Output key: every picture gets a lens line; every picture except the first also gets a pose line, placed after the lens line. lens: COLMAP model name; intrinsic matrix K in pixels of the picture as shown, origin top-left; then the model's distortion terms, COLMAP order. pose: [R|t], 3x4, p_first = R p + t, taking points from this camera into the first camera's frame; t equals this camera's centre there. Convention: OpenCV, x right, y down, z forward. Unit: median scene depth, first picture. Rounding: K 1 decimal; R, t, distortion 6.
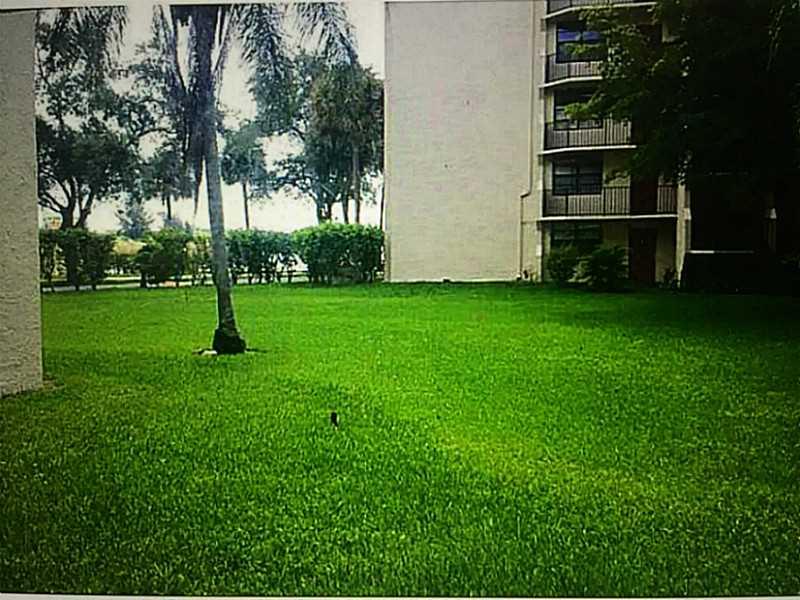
lens RADIAL K [[688.9, 0, 400.0], [0, 688.9, 300.0], [0, 0, 1]] dist [0.002657, 0.002433]
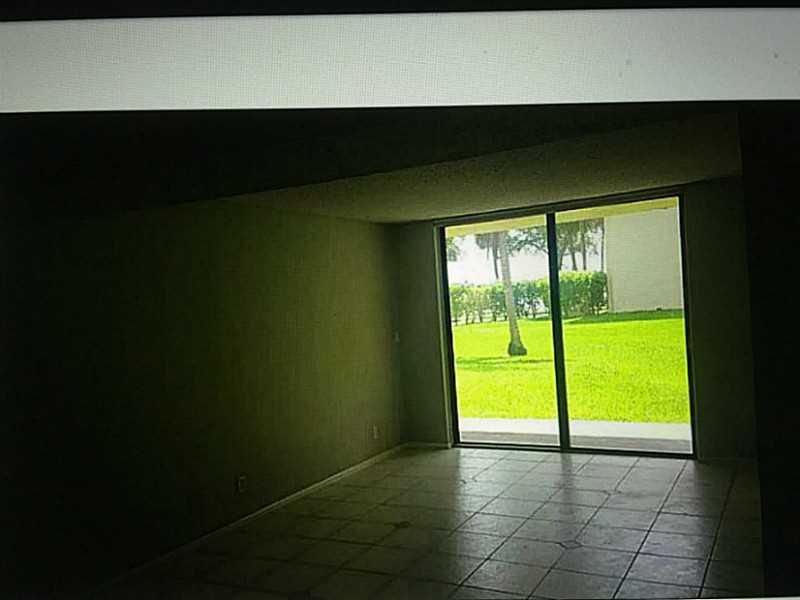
lens RADIAL K [[688.9, 0, 400.2], [0, 688.9, 300.5], [0, 0, 1]] dist [0.002657, 0.002433]
pose [[0.949899, -0.067358, -0.305212, 0.001995], [0.047003, 0.996182, -0.073564, 0.025236], [0.309002, 0.055533, 0.949439, -0.340703]]
